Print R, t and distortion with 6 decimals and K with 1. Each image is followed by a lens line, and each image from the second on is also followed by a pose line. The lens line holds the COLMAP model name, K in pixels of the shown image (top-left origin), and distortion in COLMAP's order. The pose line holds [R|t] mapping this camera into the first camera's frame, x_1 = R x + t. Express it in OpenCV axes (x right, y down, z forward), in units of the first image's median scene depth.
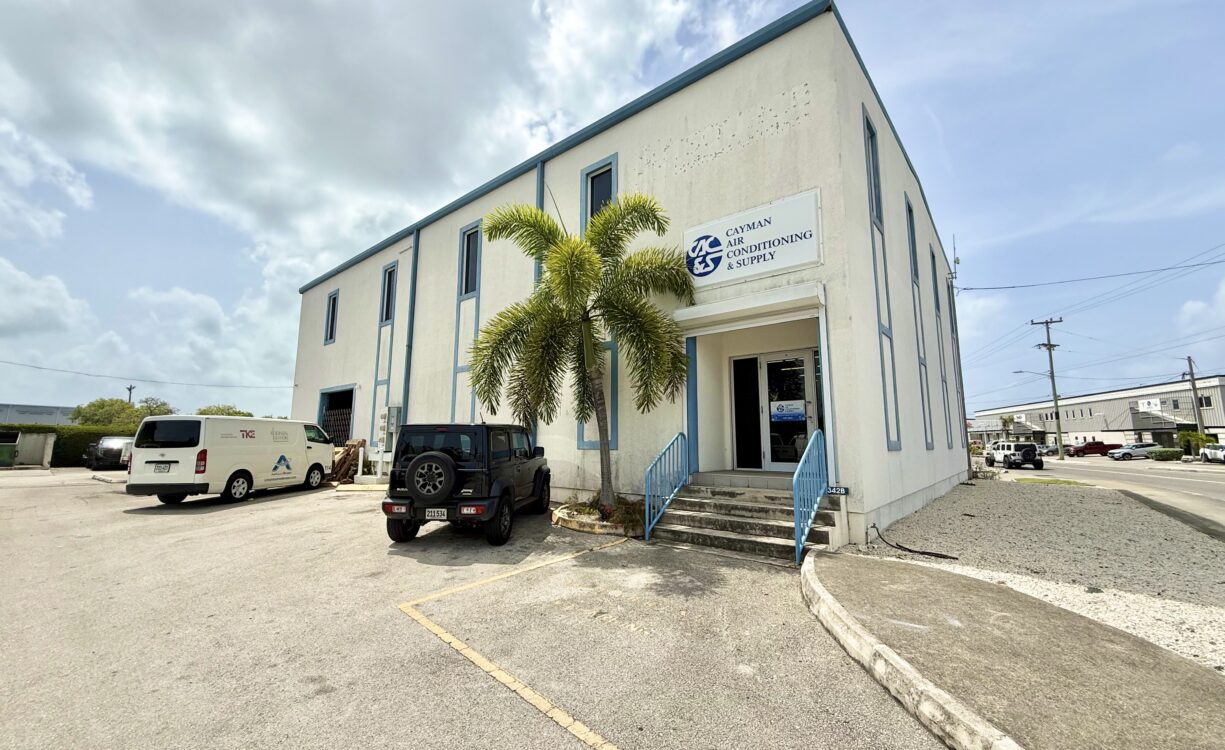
lens RADIAL K [[490.0, 0, 604.7], [0, 490.0, 375.2], [0, 0, 1]] dist [-0.001062, -0.000047]
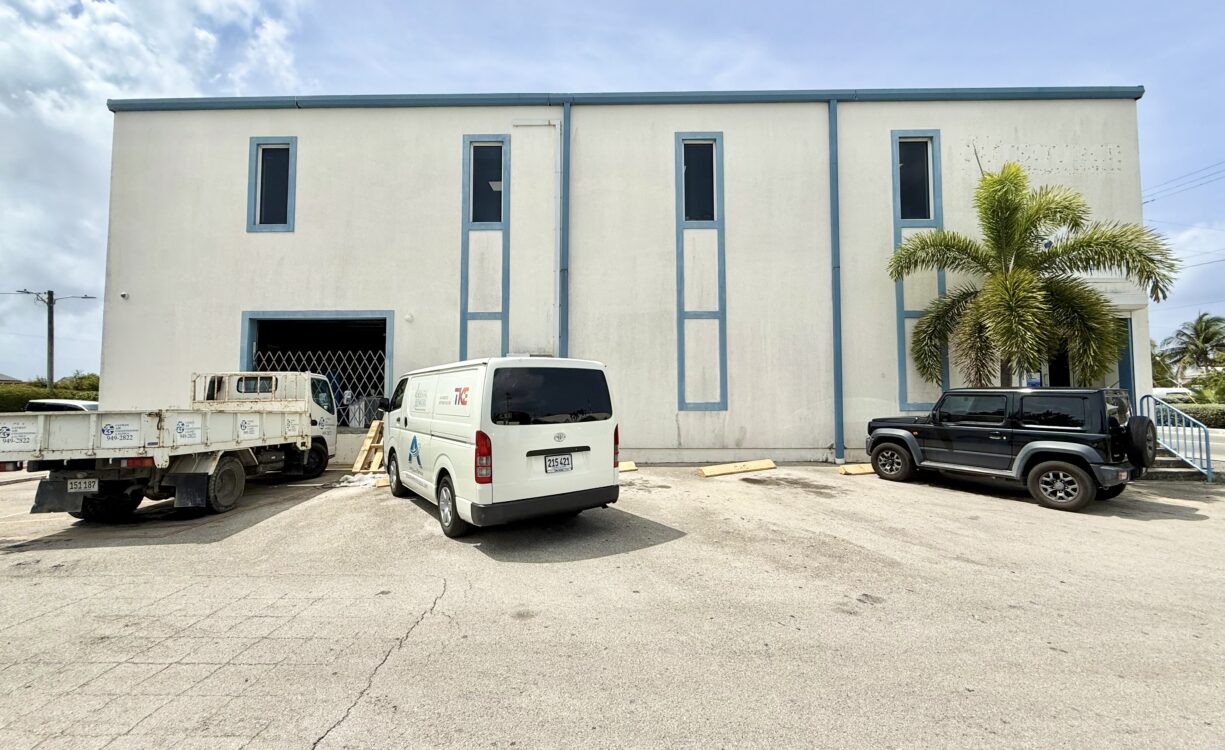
lens RADIAL K [[490.0, 0, 604.7], [0, 490.0, 375.2], [0, 0, 1]] dist [-0.001062, -0.000047]
pose [[0.771792, 0.030203, 0.635158, -1.007349], [-0.082998, 0.995111, 0.053533, 0.060709], [-0.630436, -0.094033, 0.770525, 0.510370]]
